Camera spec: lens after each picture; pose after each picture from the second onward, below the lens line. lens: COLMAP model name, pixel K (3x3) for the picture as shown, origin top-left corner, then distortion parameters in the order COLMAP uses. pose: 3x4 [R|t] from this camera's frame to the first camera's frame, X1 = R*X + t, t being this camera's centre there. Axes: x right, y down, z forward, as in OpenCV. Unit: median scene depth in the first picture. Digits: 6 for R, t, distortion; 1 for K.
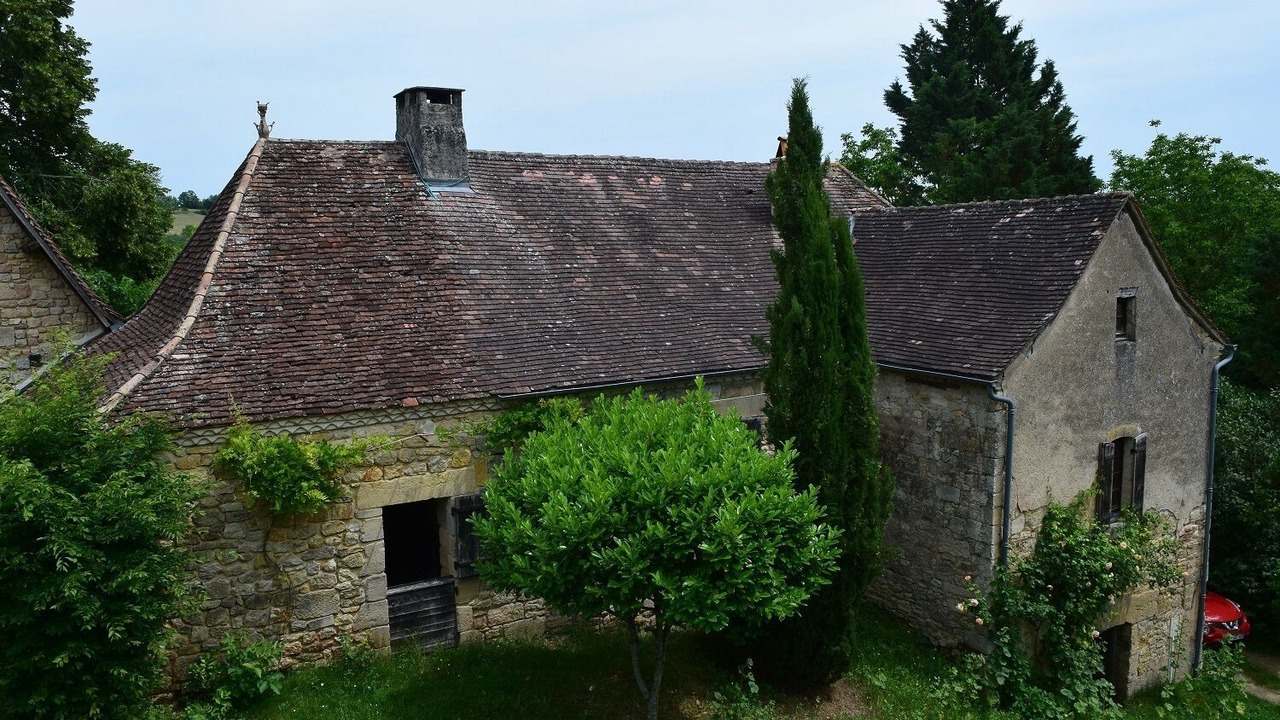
lens RADIAL K [[1007.4, 0, 639.7], [0, 1007.4, 359.0], [0, 0, 1]] dist [-0.094042, 0.023995]
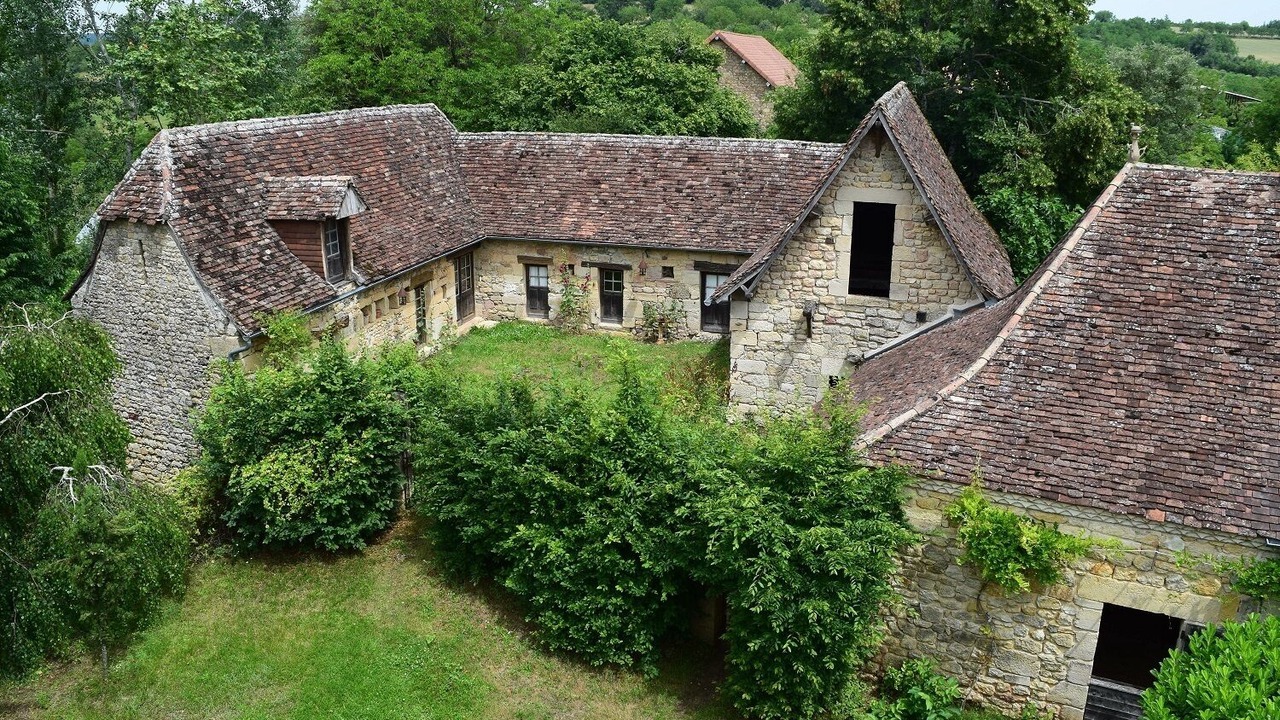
lens RADIAL K [[1007.4, 0, 641.7], [0, 1007.4, 361.7], [0, 0, 1]] dist [-0.094042, 0.023995]
pose [[0.536677, 0.271023, -0.799077, 0.191393], [-0.124662, 0.962087, 0.242586, -0.241936], [0.834528, -0.030576, 0.550116, 0.107940]]
